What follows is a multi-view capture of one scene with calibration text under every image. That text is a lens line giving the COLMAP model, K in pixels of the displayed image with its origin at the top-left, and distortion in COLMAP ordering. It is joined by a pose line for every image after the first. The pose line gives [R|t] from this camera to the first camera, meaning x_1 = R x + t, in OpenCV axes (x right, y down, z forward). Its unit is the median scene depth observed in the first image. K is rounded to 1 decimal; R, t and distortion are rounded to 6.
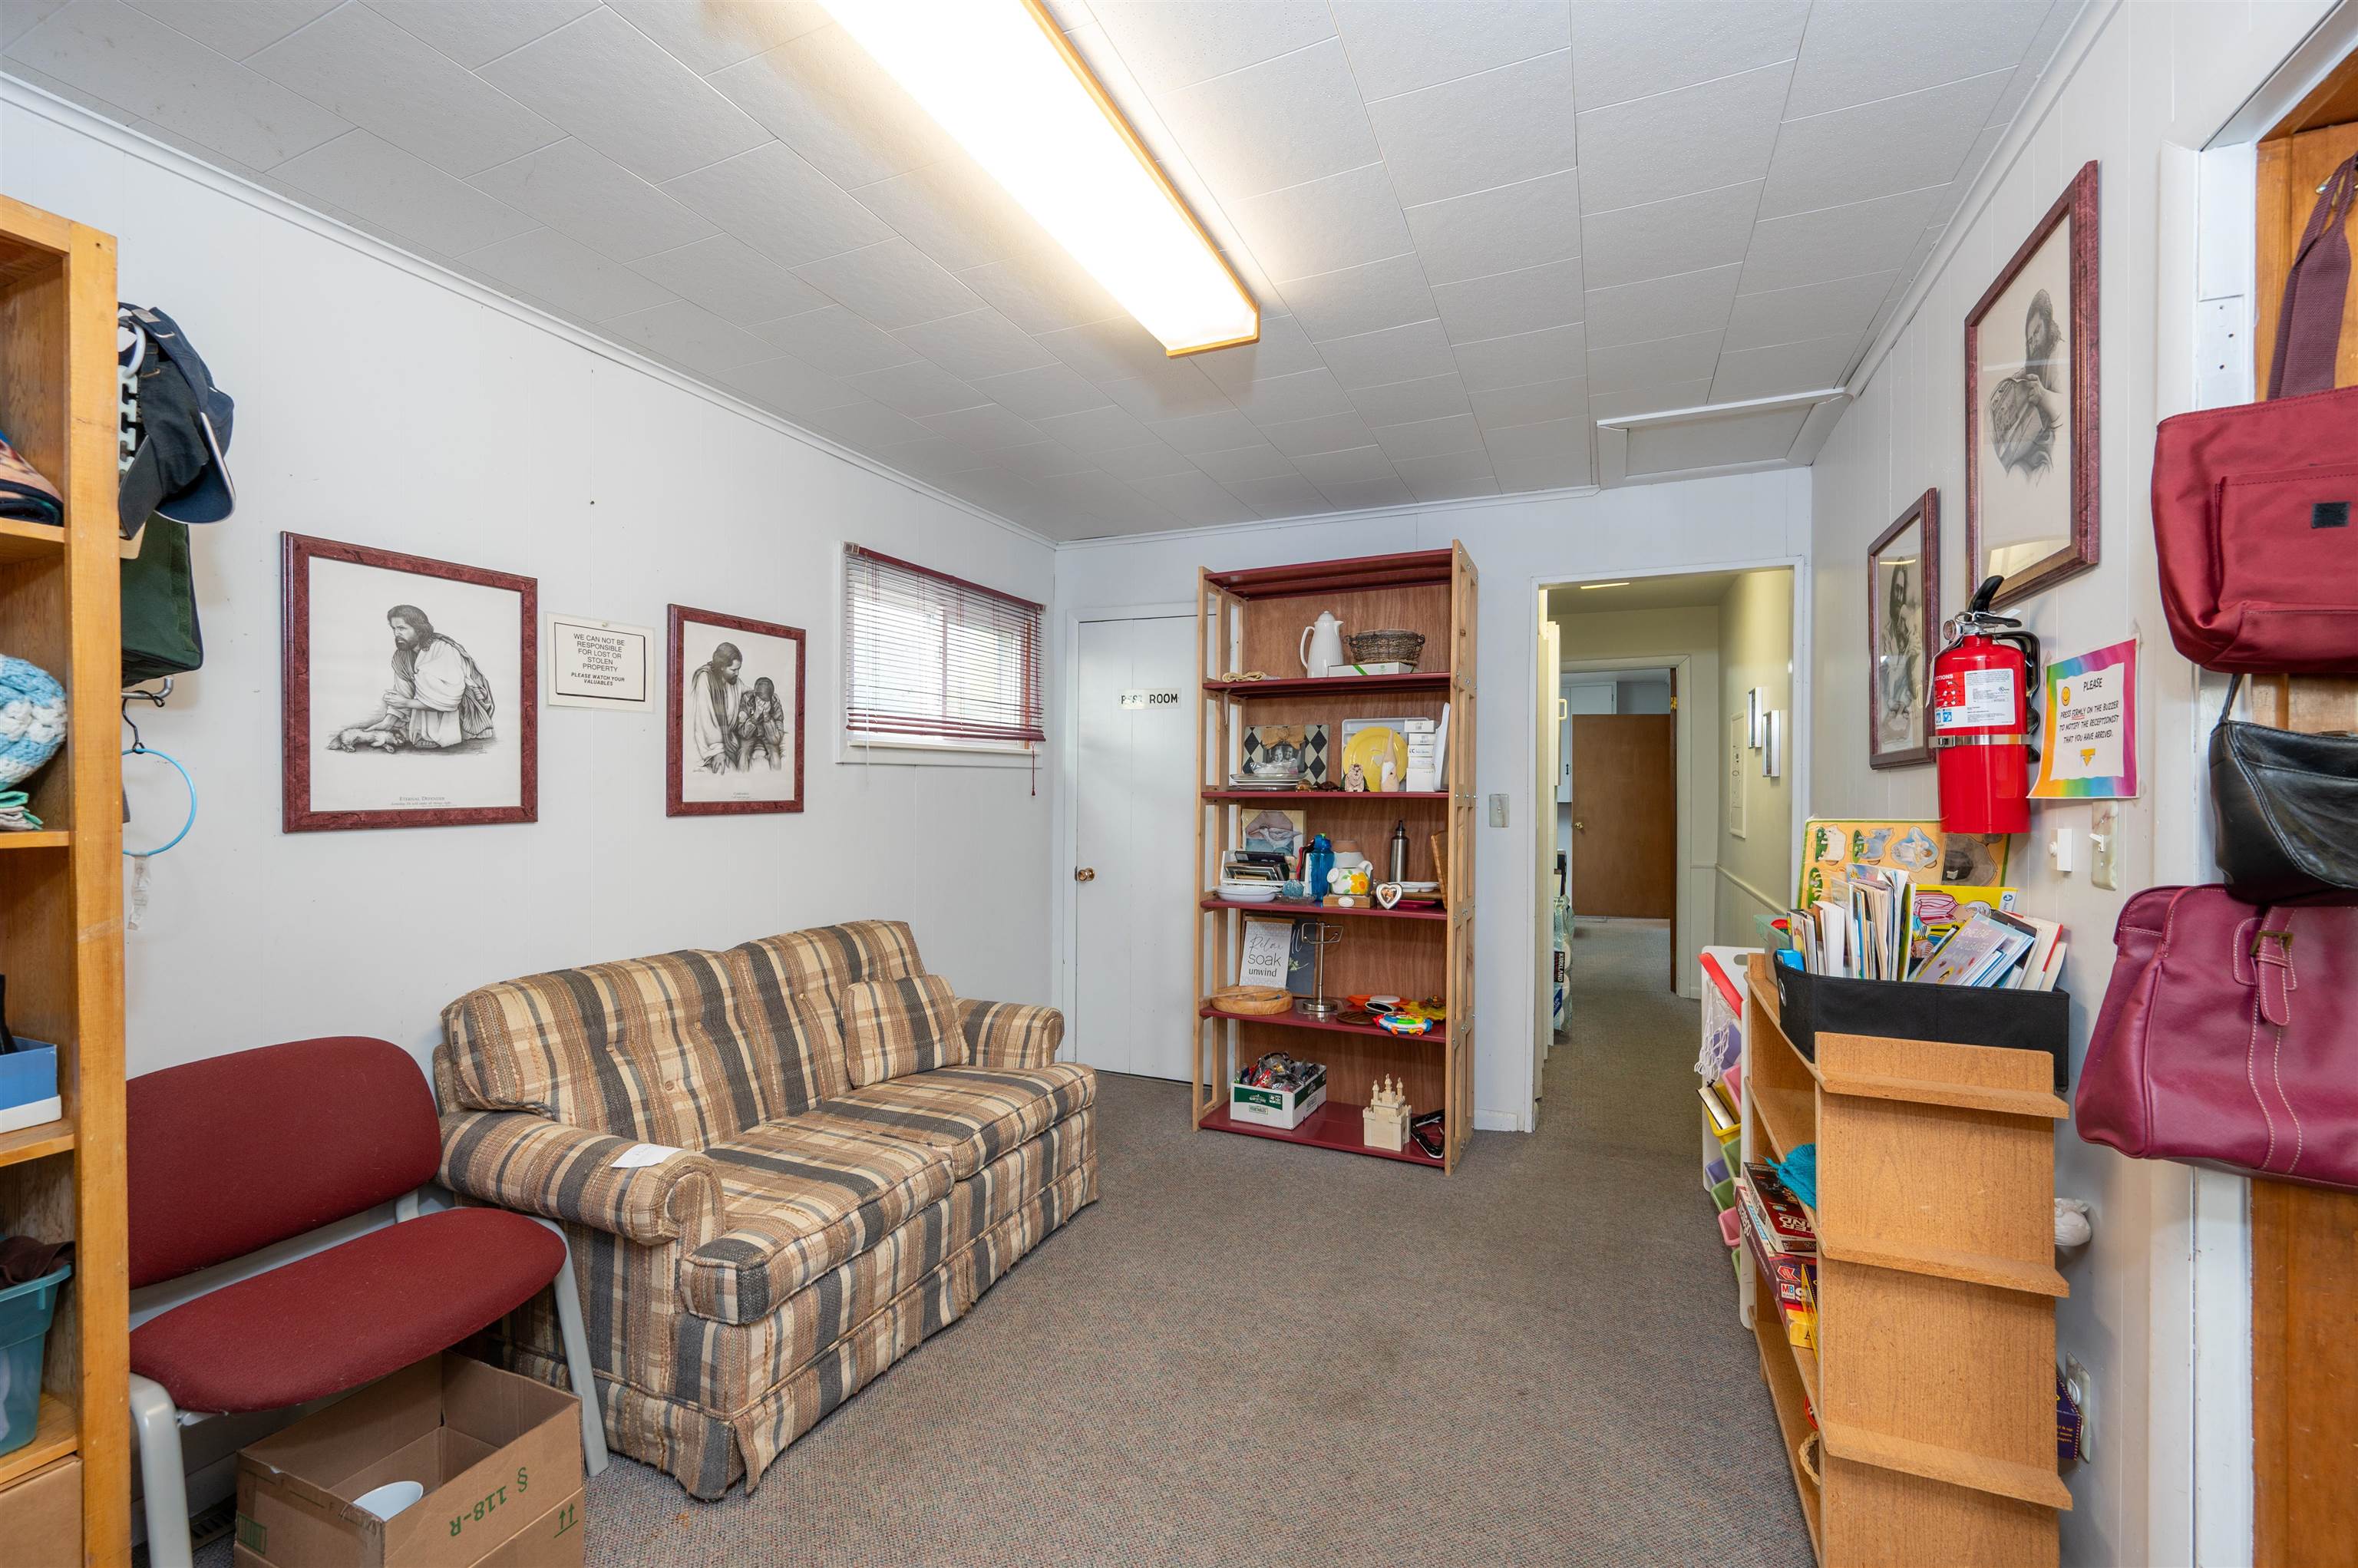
lens RADIAL K [[960.7, 0, 1179.6], [0, 960.7, 792.6], [0, 0, 1]] dist [0.002414, 0.000164]
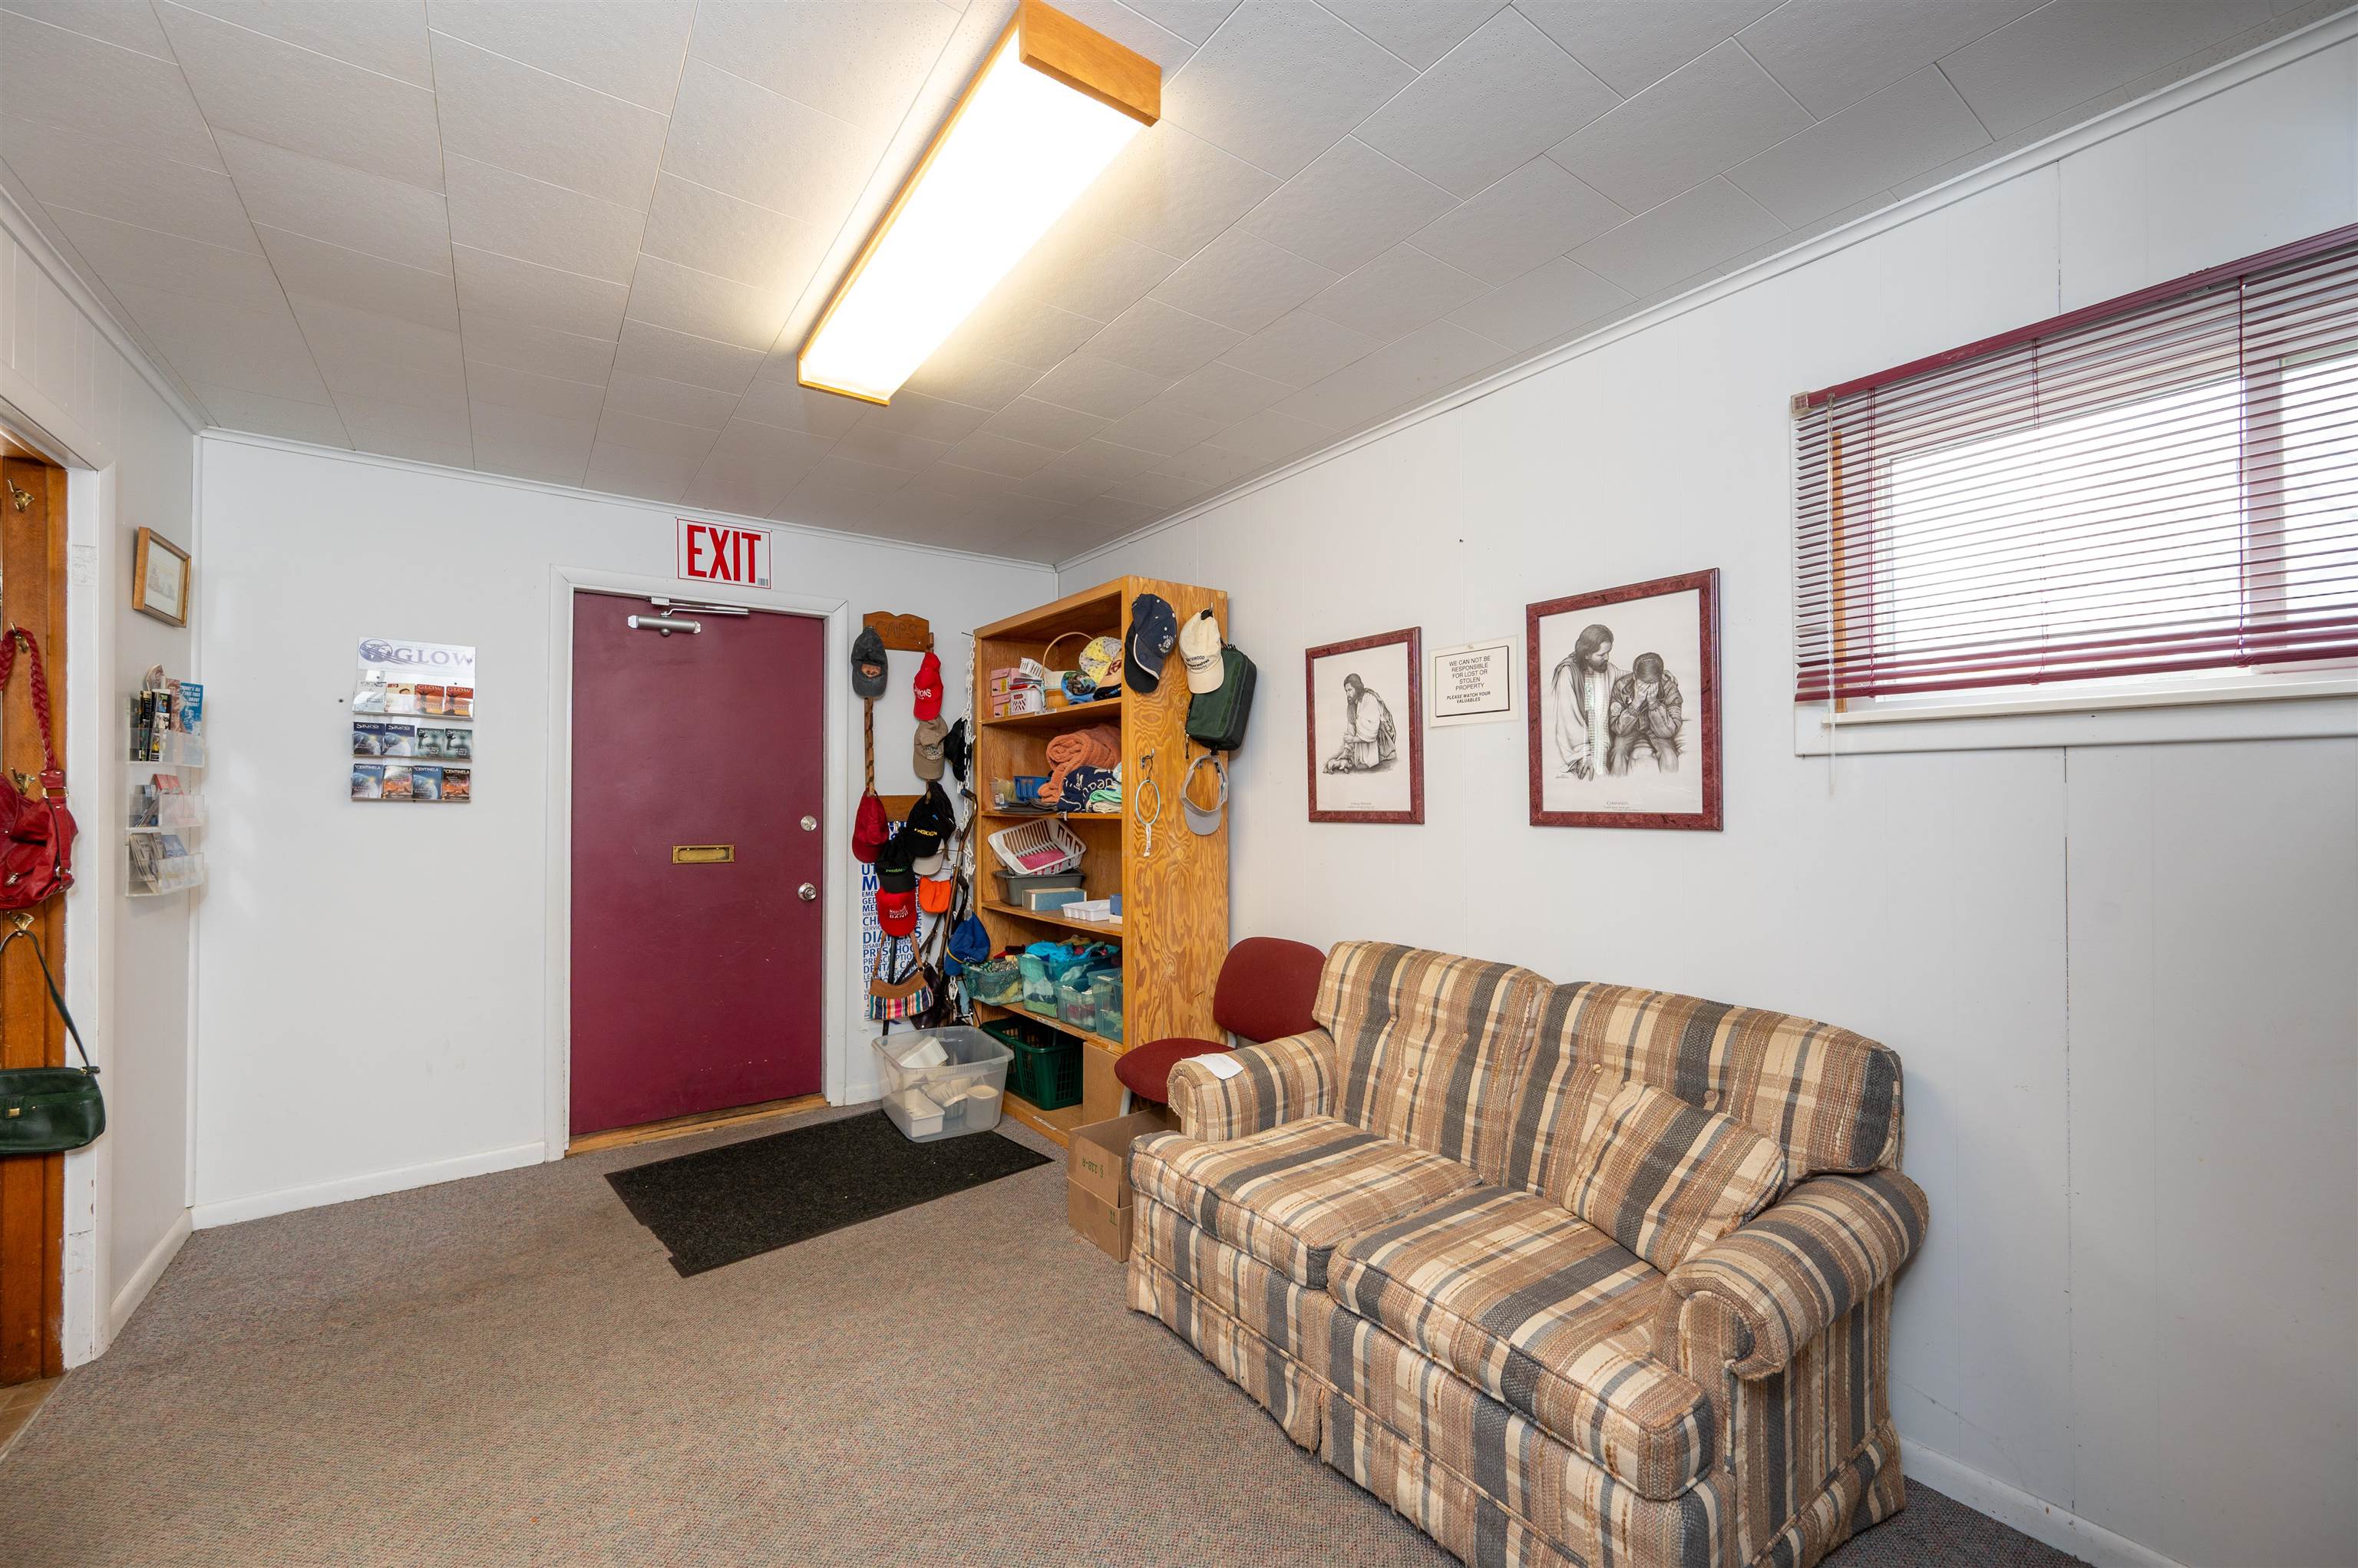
lens RADIAL K [[960.7, 0, 1182.7], [0, 960.7, 785.2], [0, 0, 1]] dist [0.002414, 0.000164]
pose [[-0.519162, -0.005034, -0.854661, 0.472898], [0.000996, 0.999978, -0.006495, -0.009898], [0.854675, -0.004223, -0.519146, 1.207592]]
